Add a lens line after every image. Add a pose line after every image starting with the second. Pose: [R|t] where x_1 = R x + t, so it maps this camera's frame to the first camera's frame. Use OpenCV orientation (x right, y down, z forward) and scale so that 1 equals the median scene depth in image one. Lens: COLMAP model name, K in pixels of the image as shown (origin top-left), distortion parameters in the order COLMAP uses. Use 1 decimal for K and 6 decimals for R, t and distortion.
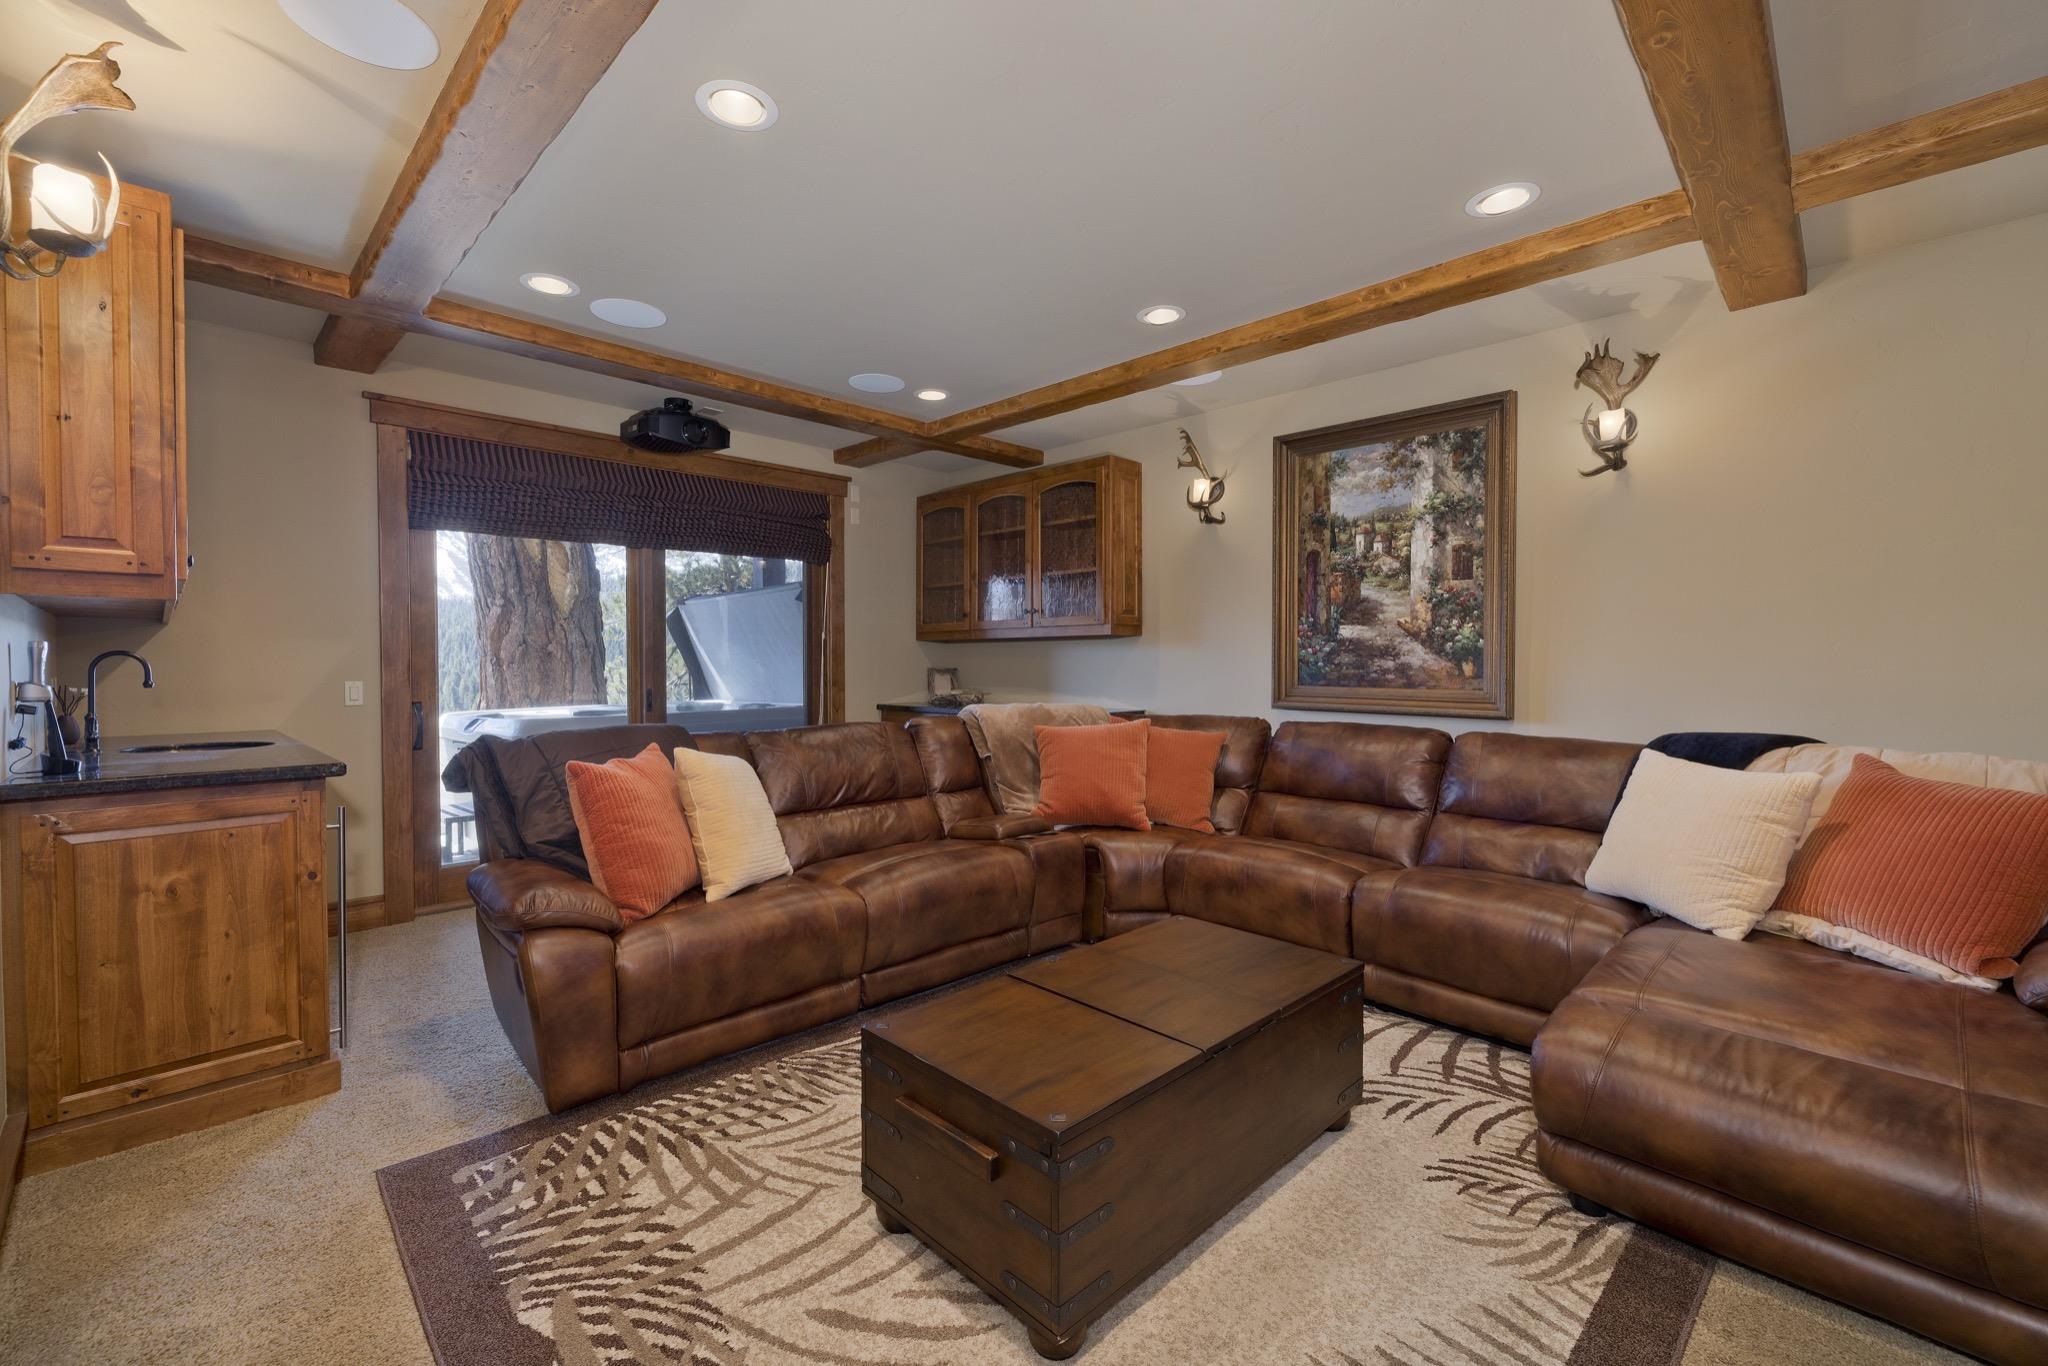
lens RADIAL K [[864.2, 0, 1009.2], [0, 864.2, 681.3], [0, 0, 1]] dist [-0.003865, -0.000704]
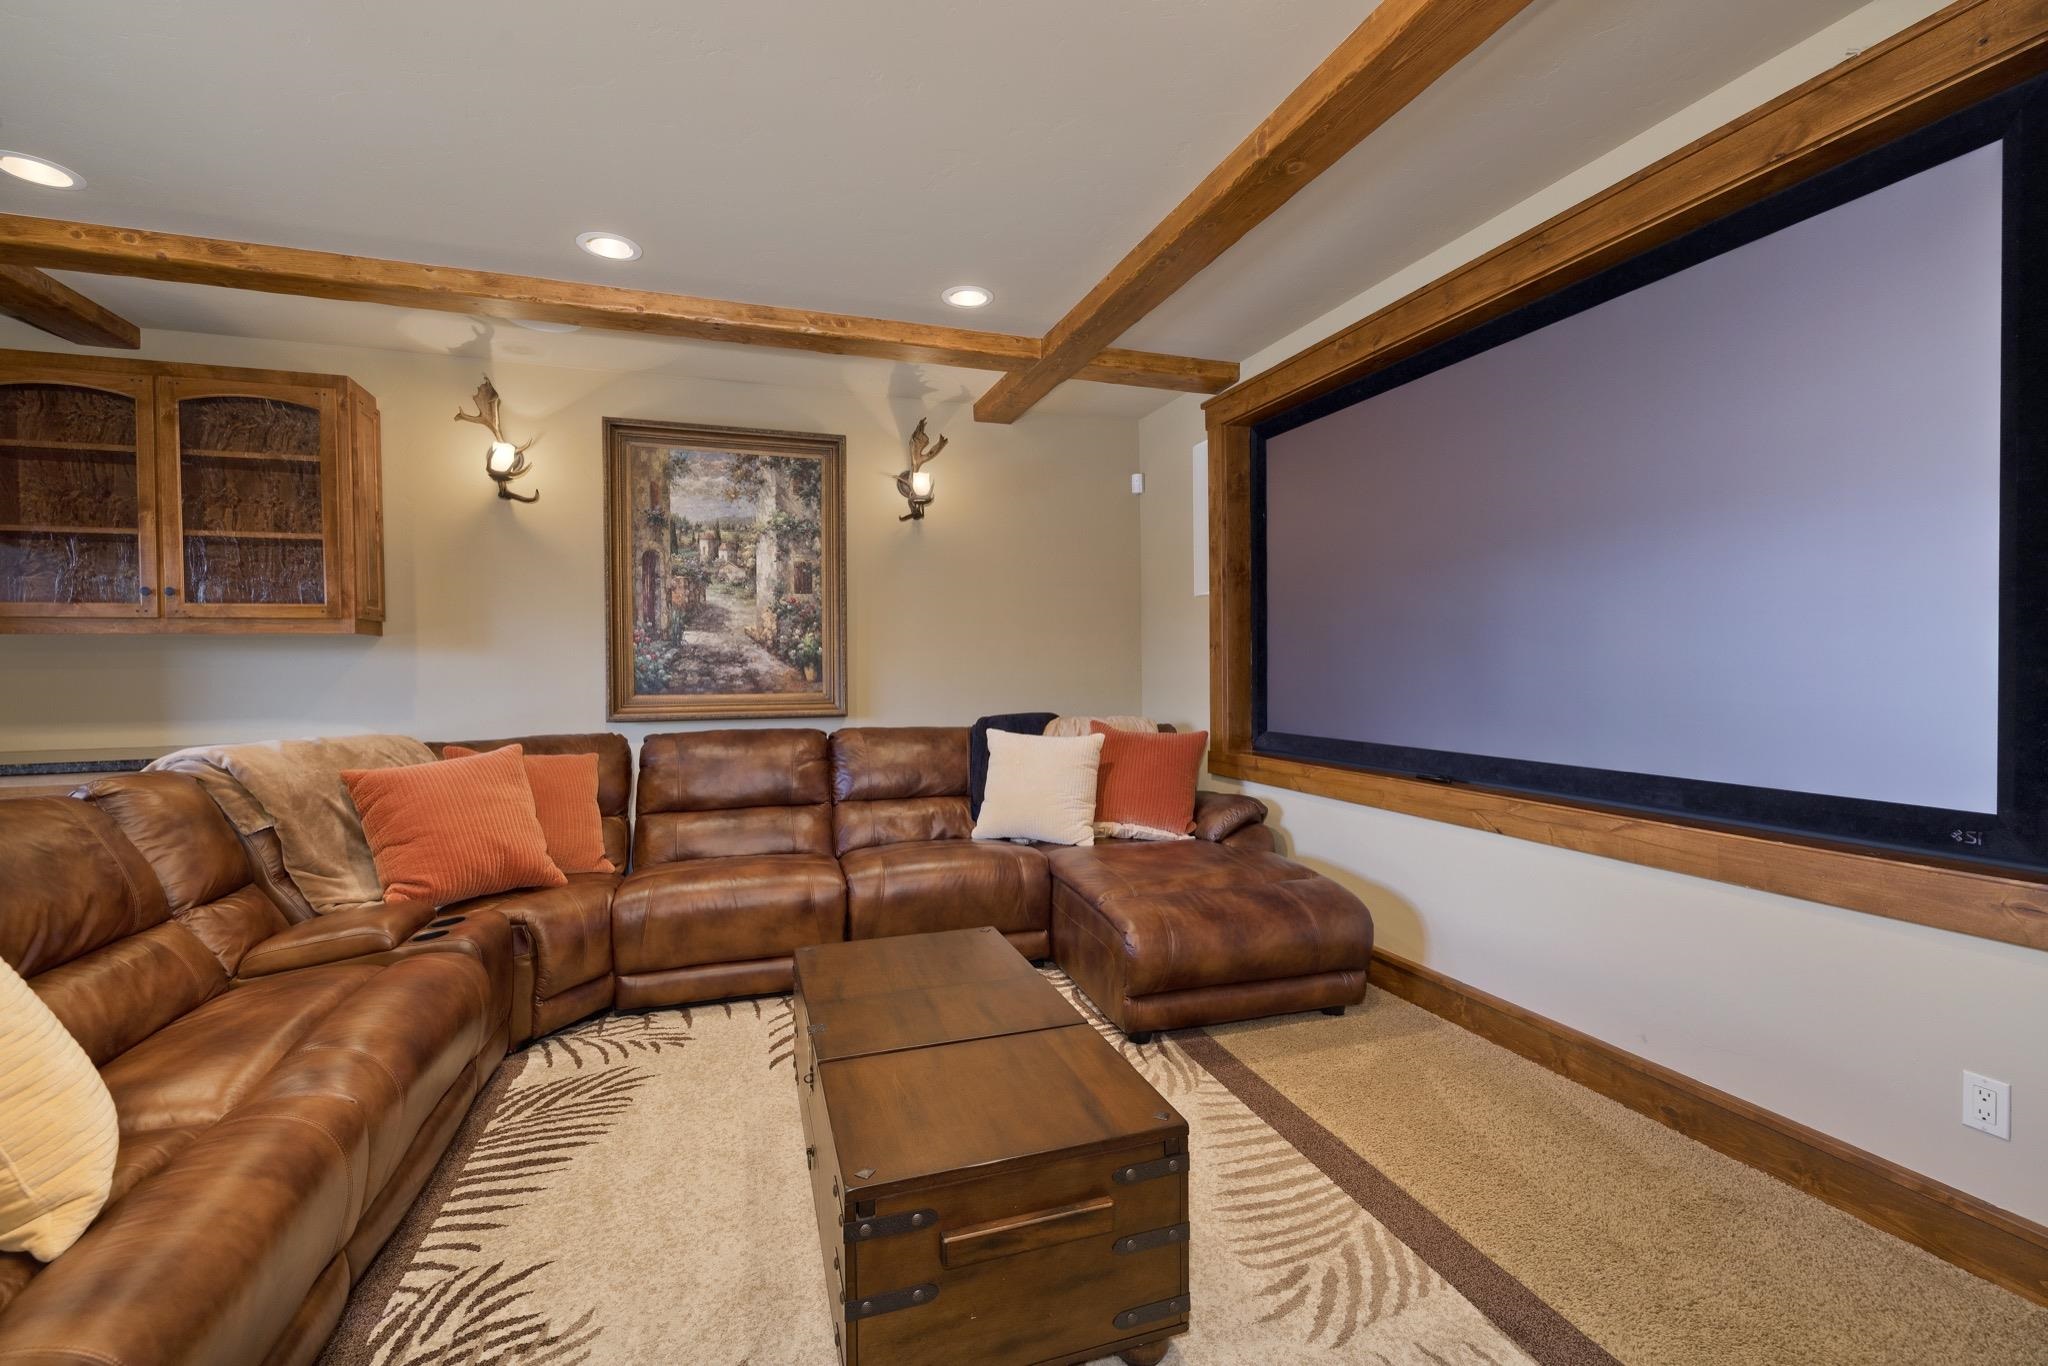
lens RADIAL K [[864.2, 0, 1016.0], [0, 864.2, 671.7], [0, 0, 1]] dist [-0.003865, -0.000704]
pose [[0.419447, -0.009660, 0.907728, -0.356035], [0.032662, 0.999457, -0.004456, -0.003298], [-0.907192, 0.031517, 0.419535, 0.276411]]
